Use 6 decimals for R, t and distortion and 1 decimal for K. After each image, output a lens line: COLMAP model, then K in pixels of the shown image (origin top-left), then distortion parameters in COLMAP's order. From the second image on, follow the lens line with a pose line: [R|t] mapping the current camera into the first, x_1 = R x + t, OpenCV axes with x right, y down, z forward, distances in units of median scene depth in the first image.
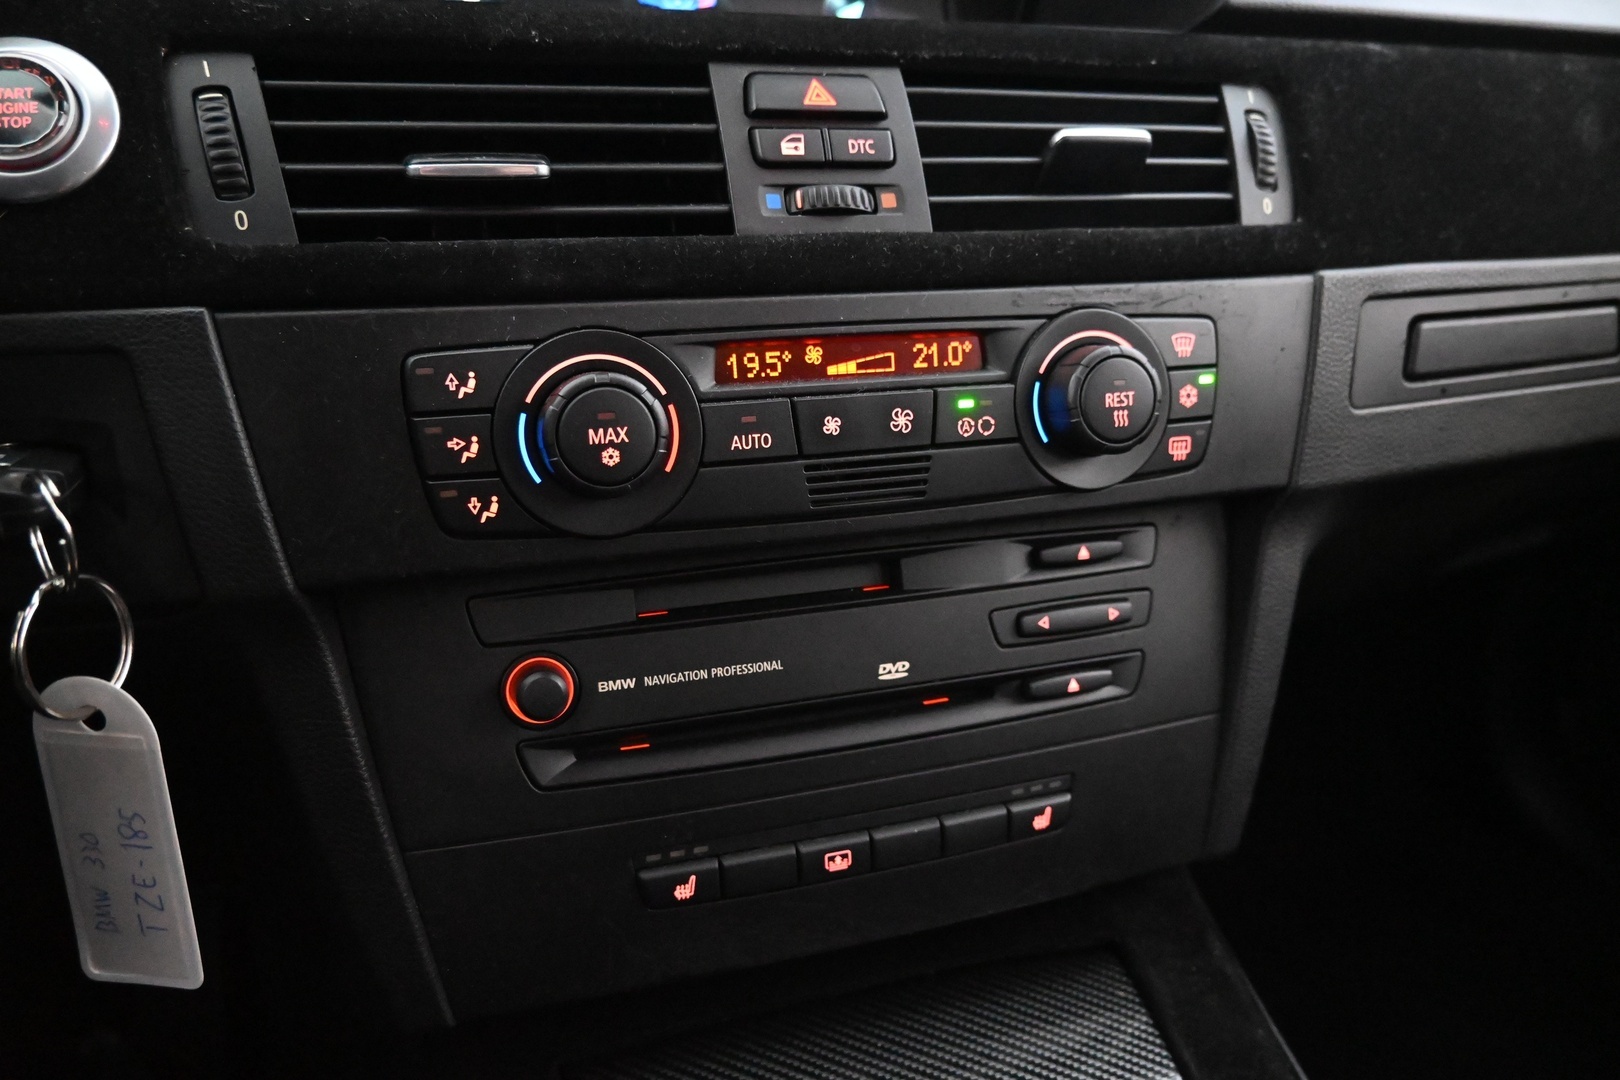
lens RADIAL K [[1102.7, 0, 810.0], [0, 1102.7, 530.3], [0, 0, 1]] dist [-0.000698, -0.006188]
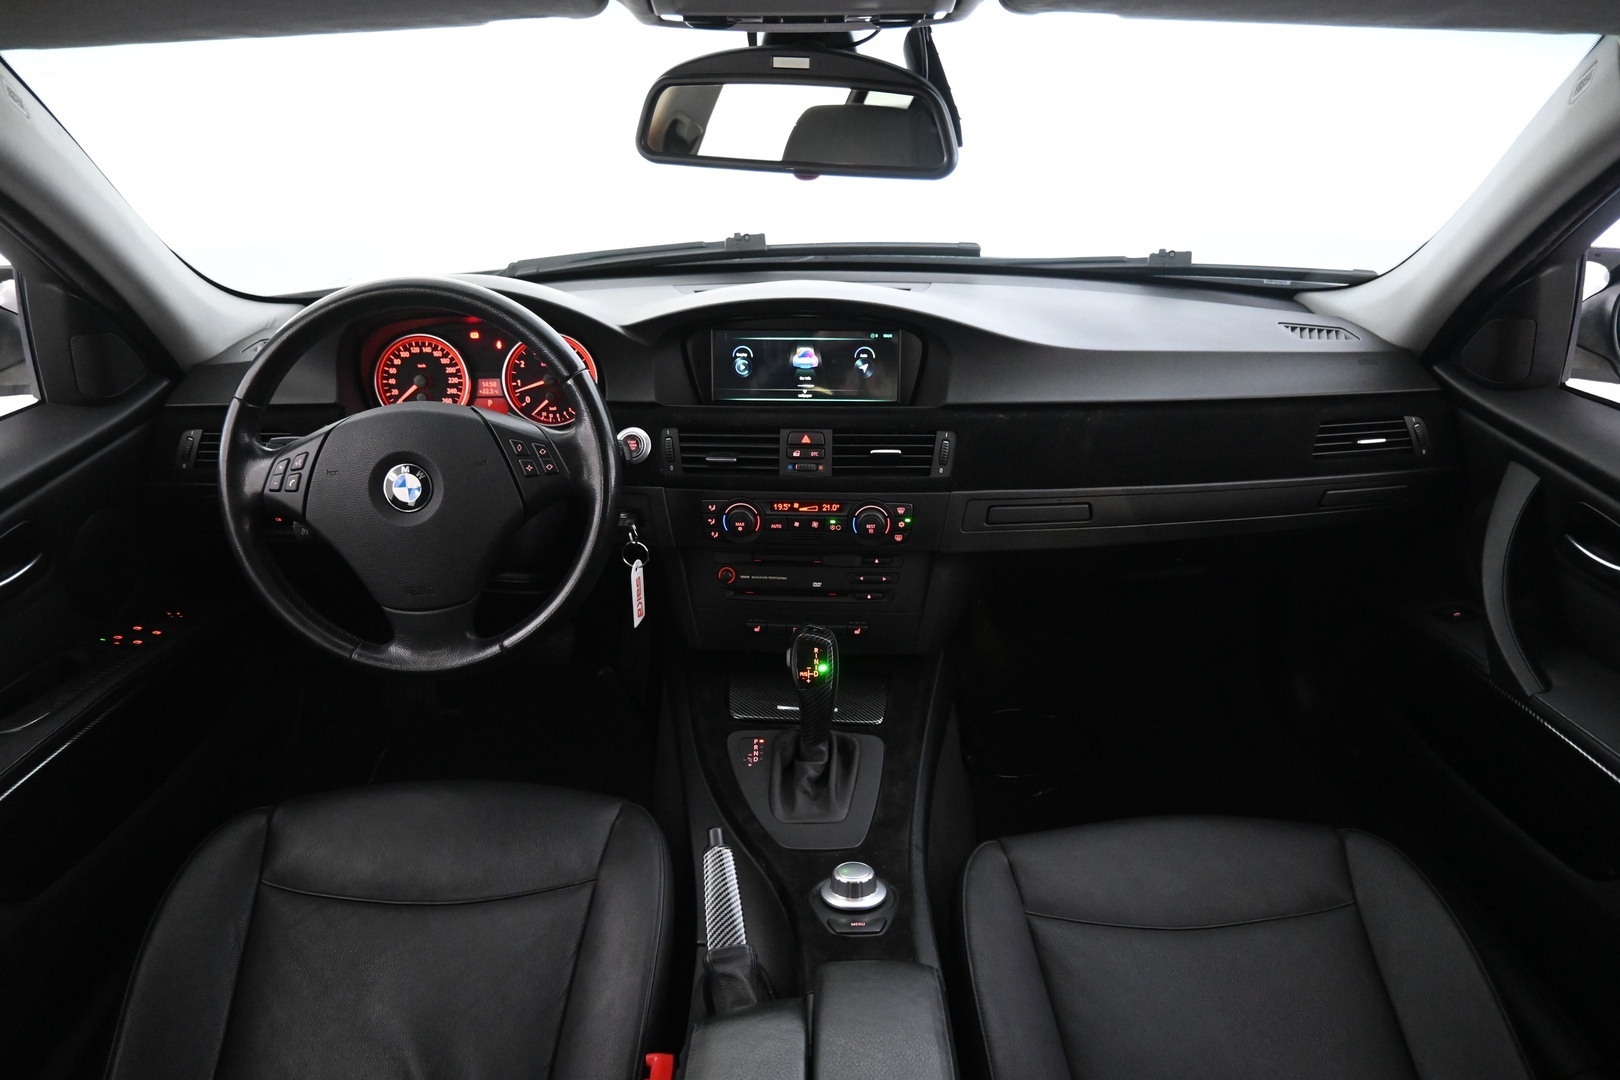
lens RADIAL K [[1102.7, 0, 808.7], [0, 1102.7, 535.6], [0, 0, 1]] dist [-0.000698, -0.006188]
pose [[0.929589, 0.152630, -0.335512, 1.376861], [-0.104595, 0.982051, 0.156955, -0.669652], [0.353446, -0.110811, 0.928869, -2.666573]]
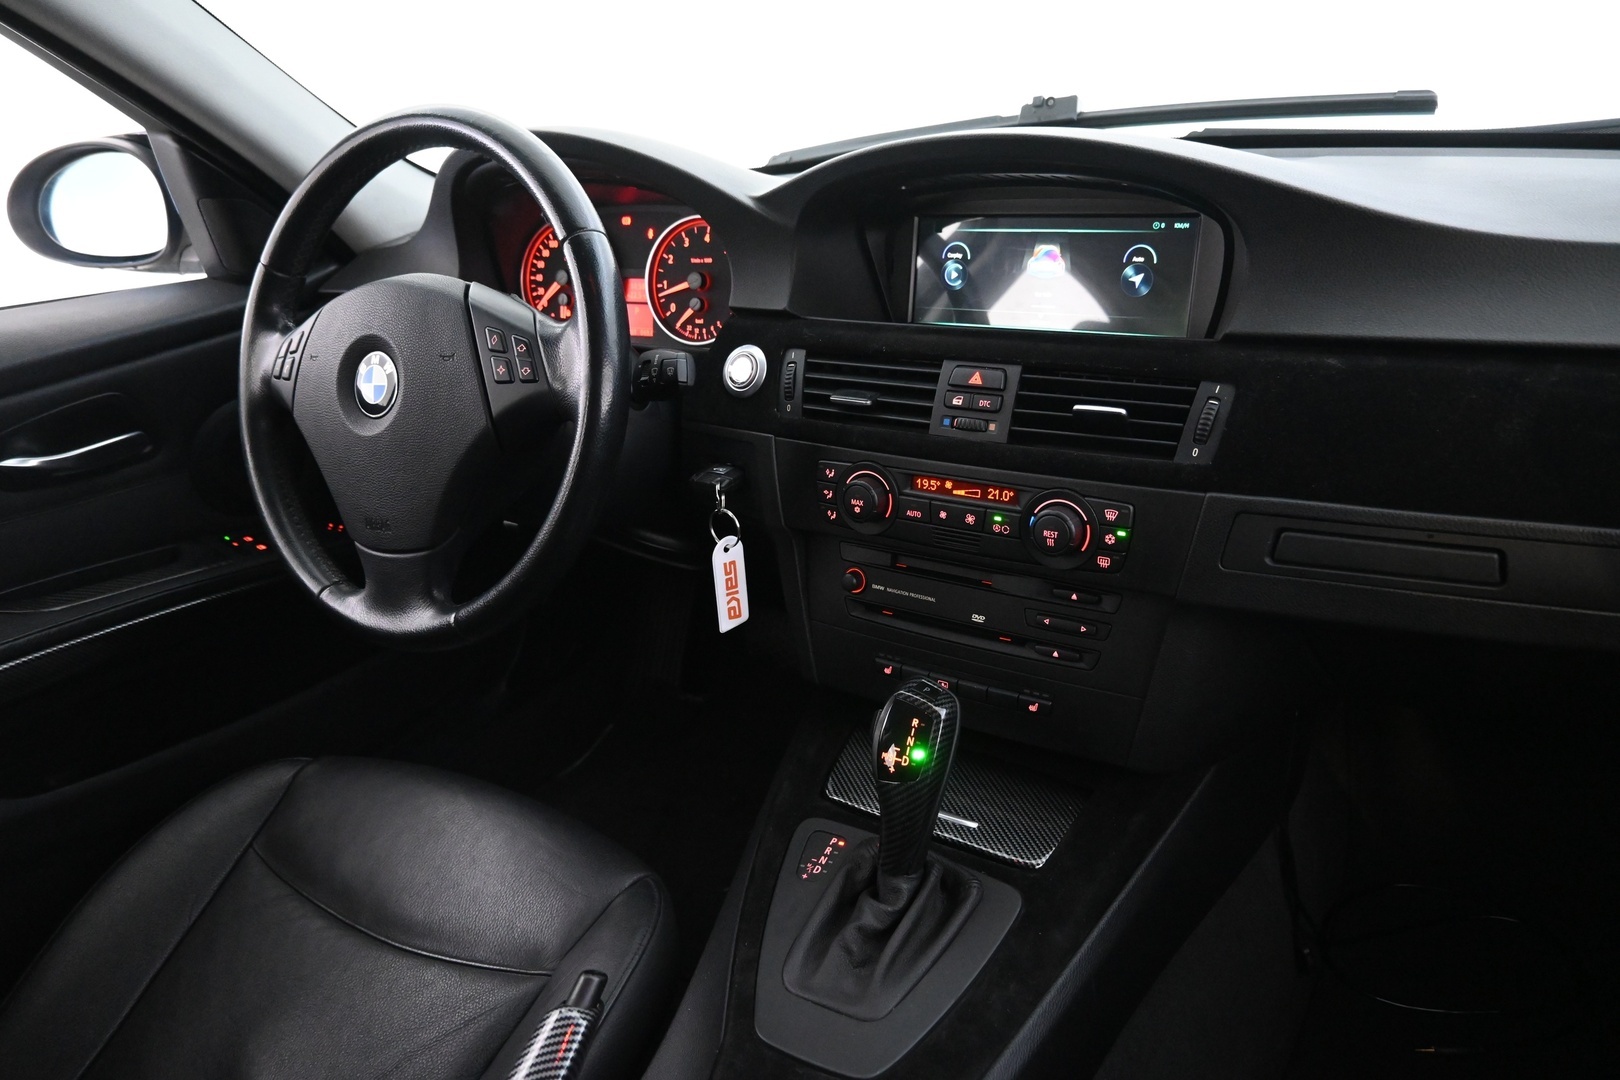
lens RADIAL K [[1102.7, 0, 805.6], [0, 1102.7, 537.2], [0, 0, 1]] dist [-0.000698, -0.006188]
pose [[0.612380, 0.268648, -0.743518, 1.642633], [-0.156295, 0.963069, 0.219248, -0.525740], [0.774960, -0.018055, 0.631752, -0.803877]]
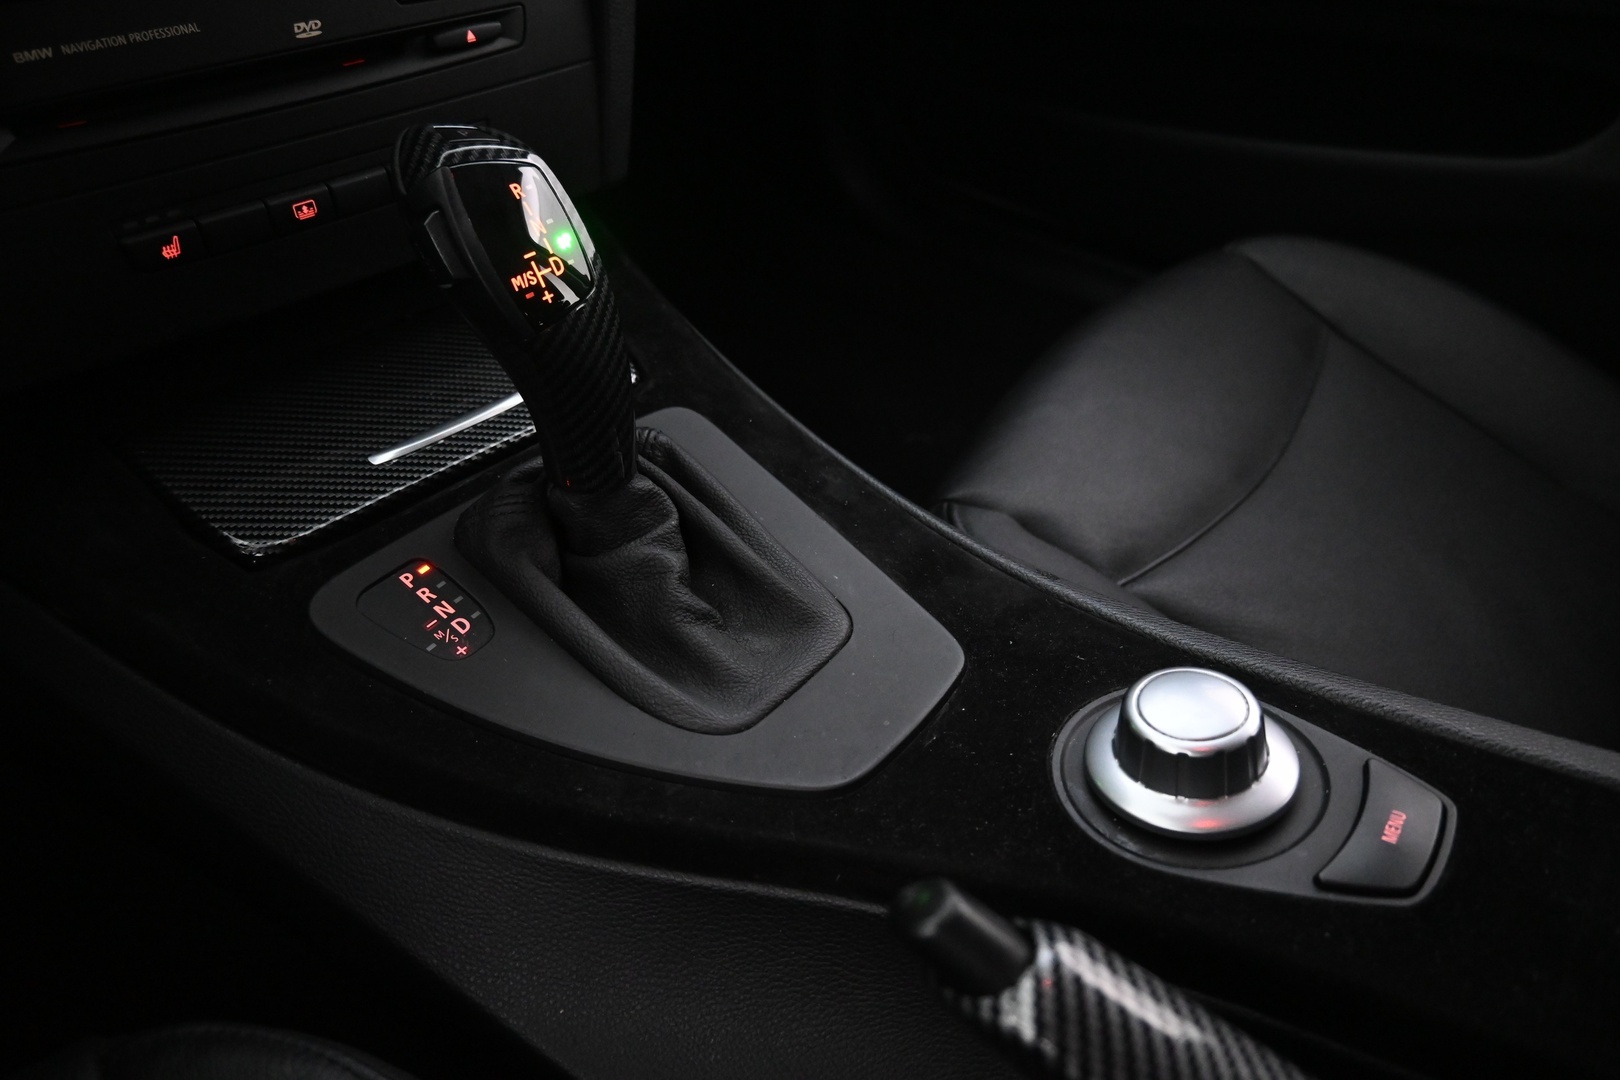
lens RADIAL K [[1102.7, 0, 813.4], [0, 1102.7, 547.1], [0, 0, 1]] dist [-0.000698, -0.006188]
pose [[0.859489, -0.290415, 0.420640, -0.112560], [0.094946, 0.899306, 0.426889, 0.182821], [-0.502259, -0.326968, 0.800517, -0.341853]]
